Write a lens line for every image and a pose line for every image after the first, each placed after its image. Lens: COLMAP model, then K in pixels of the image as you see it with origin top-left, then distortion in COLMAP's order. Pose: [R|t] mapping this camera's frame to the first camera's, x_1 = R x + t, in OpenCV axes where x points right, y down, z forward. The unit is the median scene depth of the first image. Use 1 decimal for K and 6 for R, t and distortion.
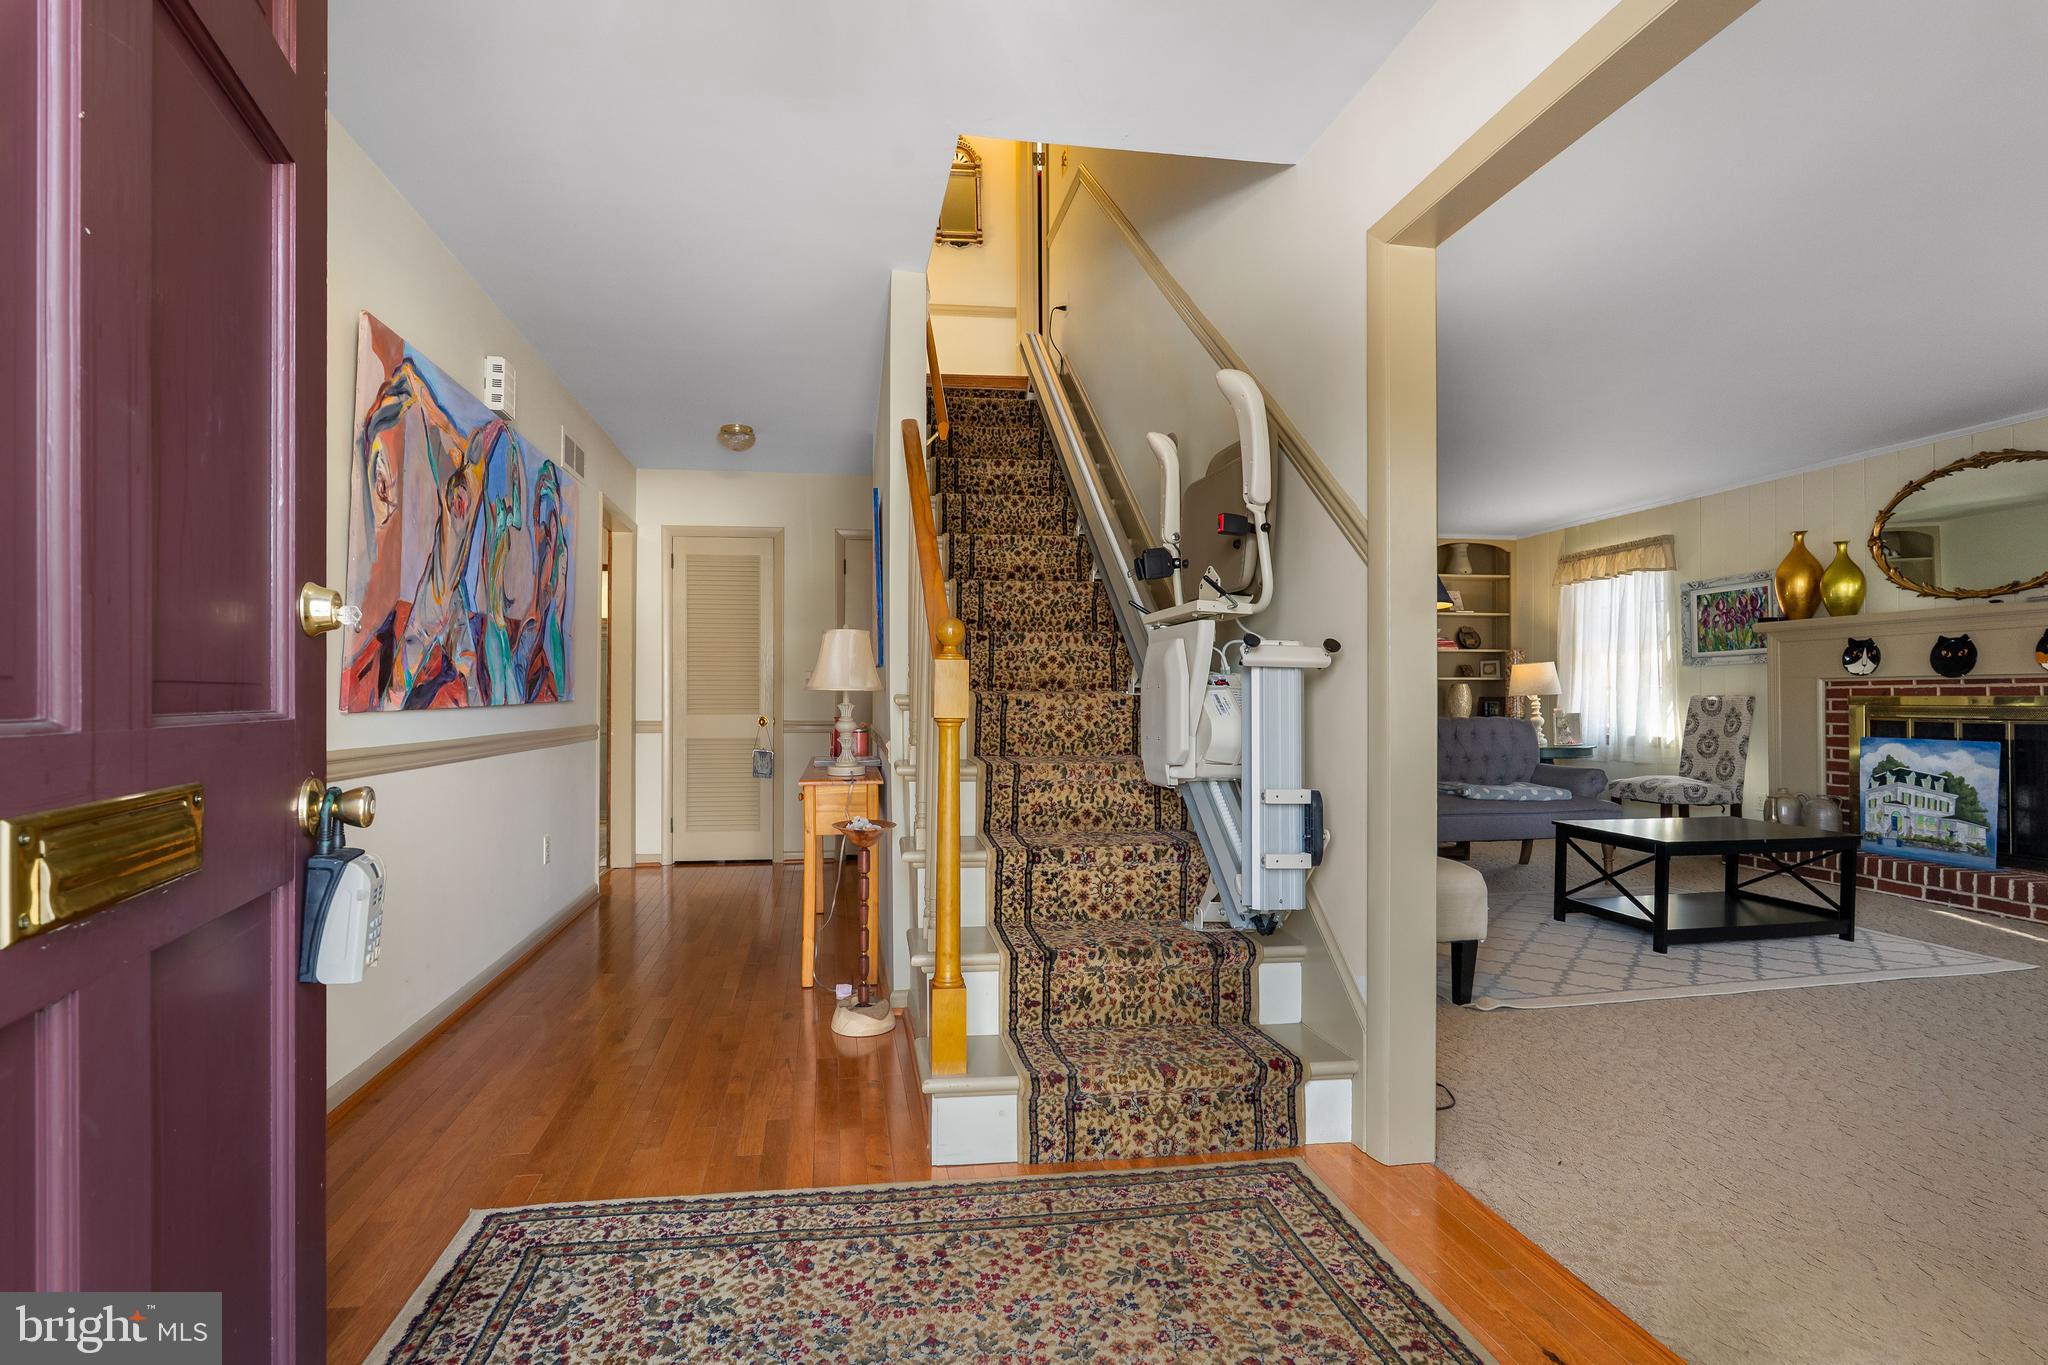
lens RADIAL K [[904.4, 0, 987.0], [0, 904.4, 691.3], [0, 0, 1]] dist [-0.005130, -0.000641]
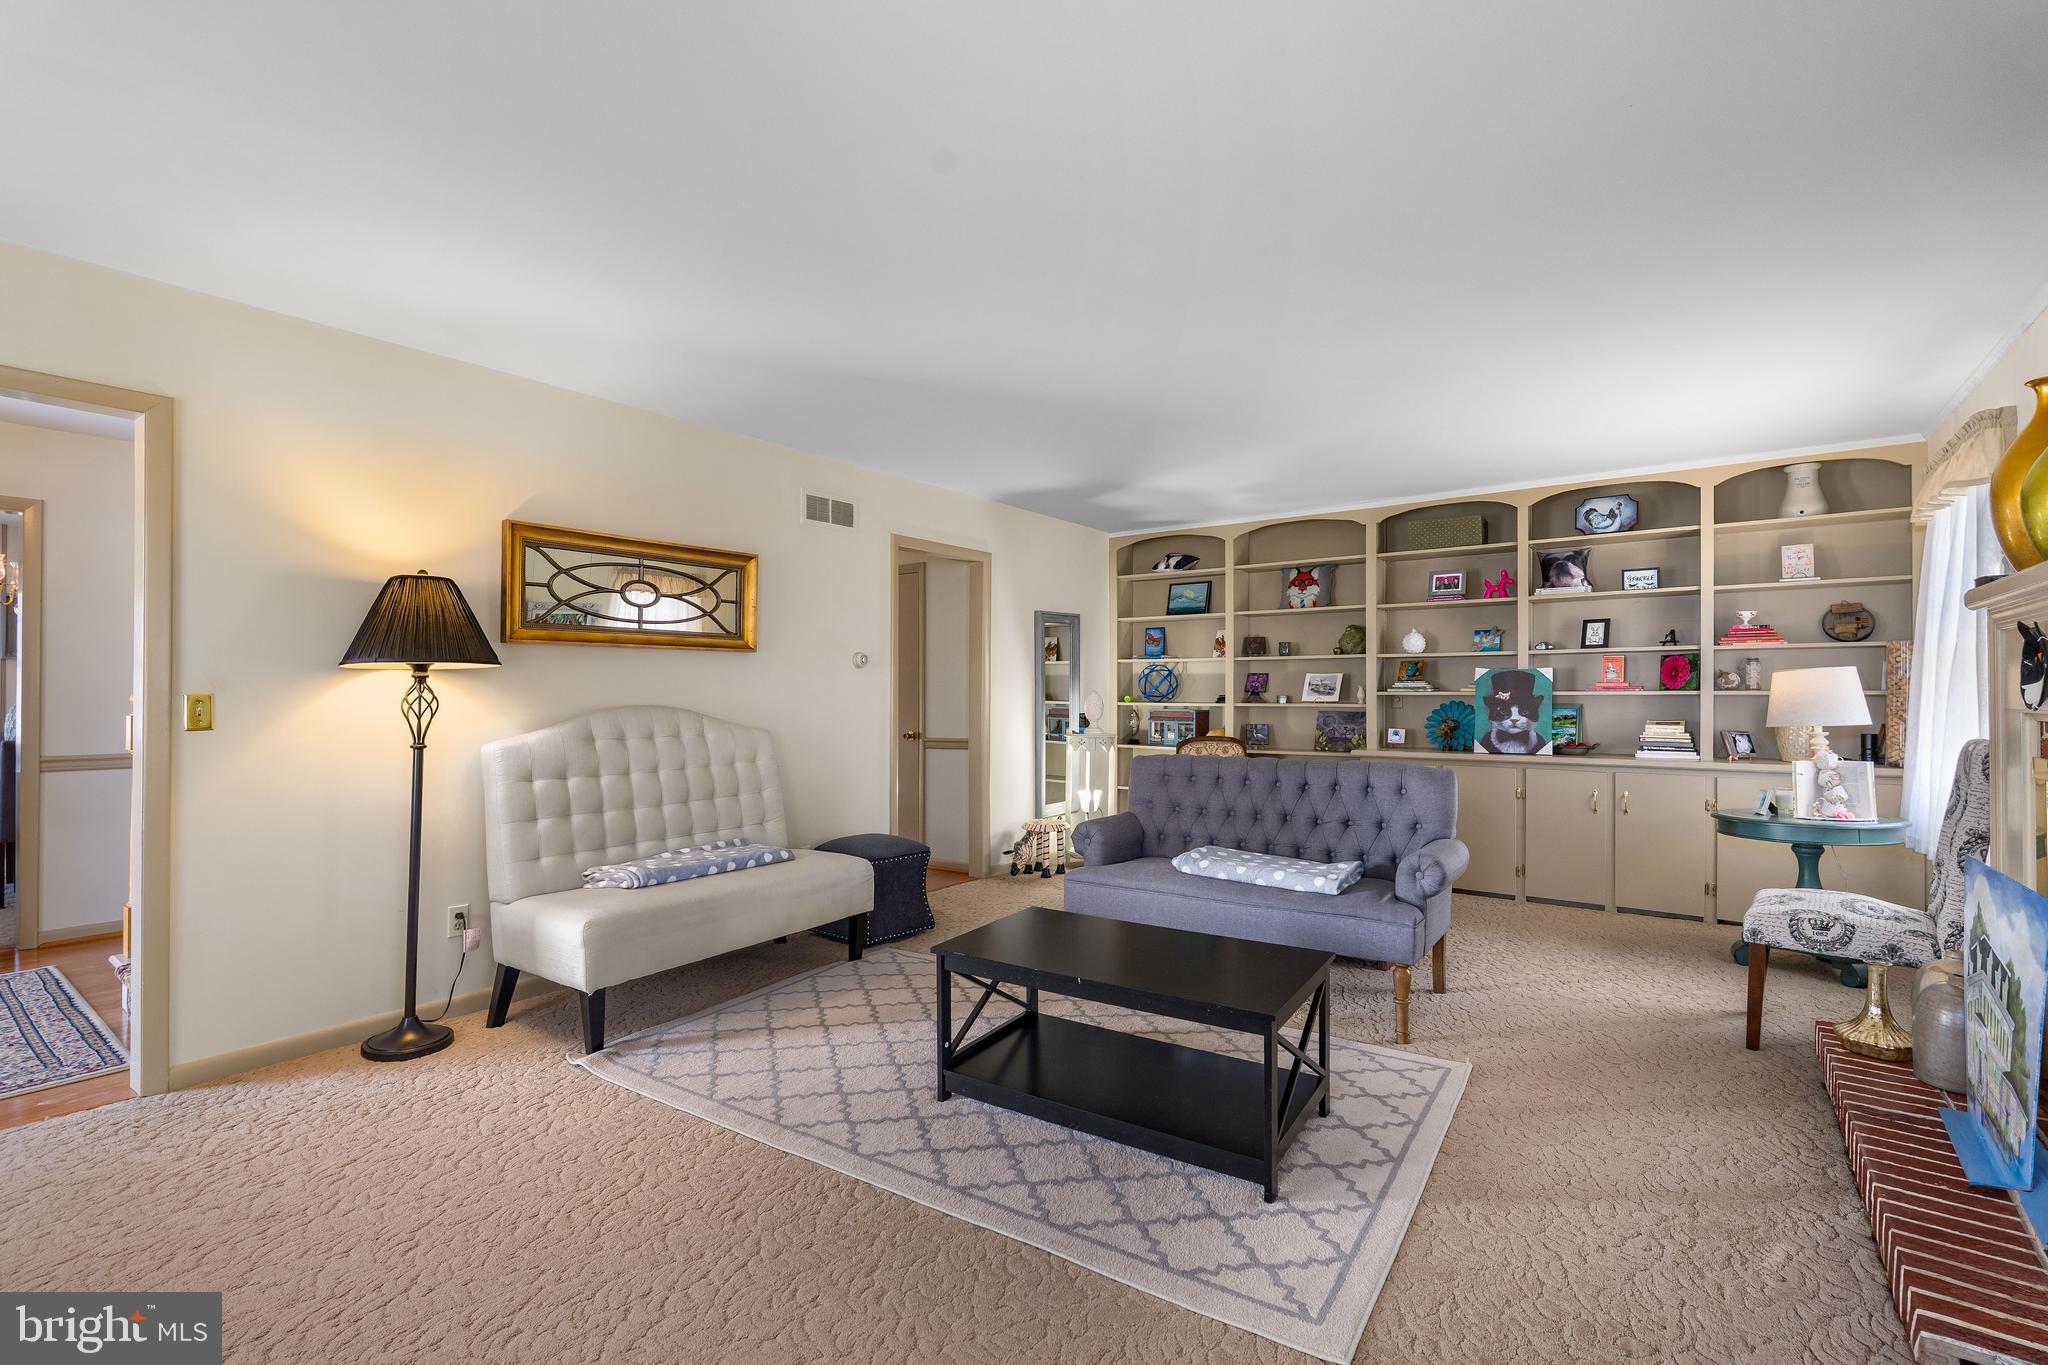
lens RADIAL K [[904.4, 0, 1020.5], [0, 904.4, 696.3], [0, 0, 1]] dist [-0.005130, -0.000641]
pose [[0.712717, 0.002495, -0.701447, 0.995581], [0.003723, 0.999966, 0.007339, -0.031074], [0.701441, -0.007843, 0.712684, 0.382787]]
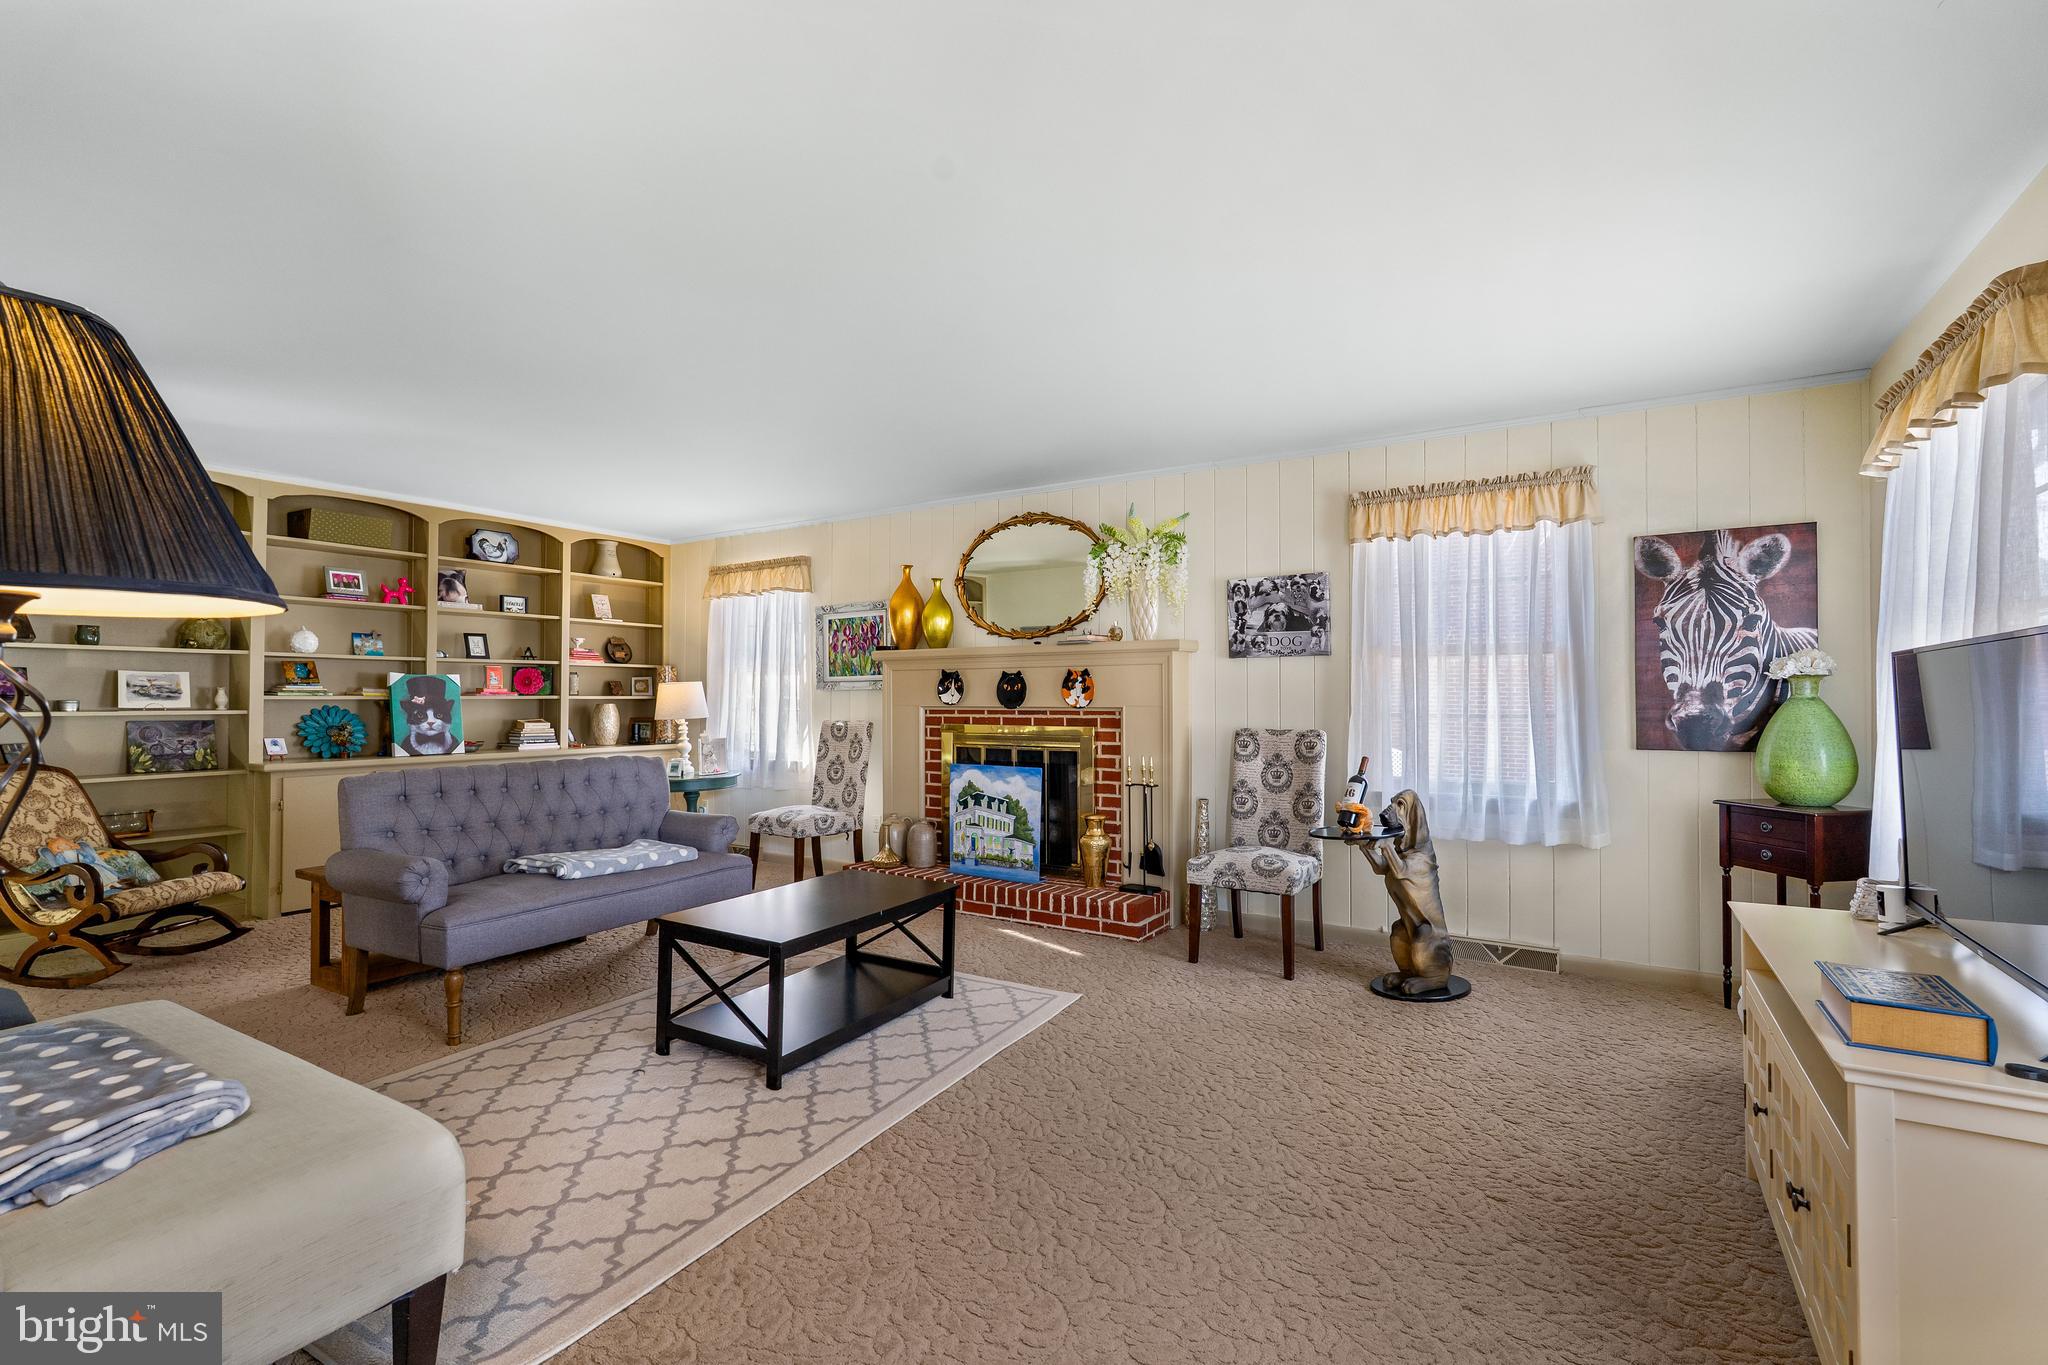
lens RADIAL K [[904.4, 0, 1025.1], [0, 904.4, 680.8], [0, 0, 1]] dist [-0.005130, -0.000641]
pose [[0.642756, 0.015517, 0.765914, 0.210710], [-0.003868, 0.999848, -0.017010, -0.029201], [-0.766061, 0.007971, 0.642718, 0.247412]]
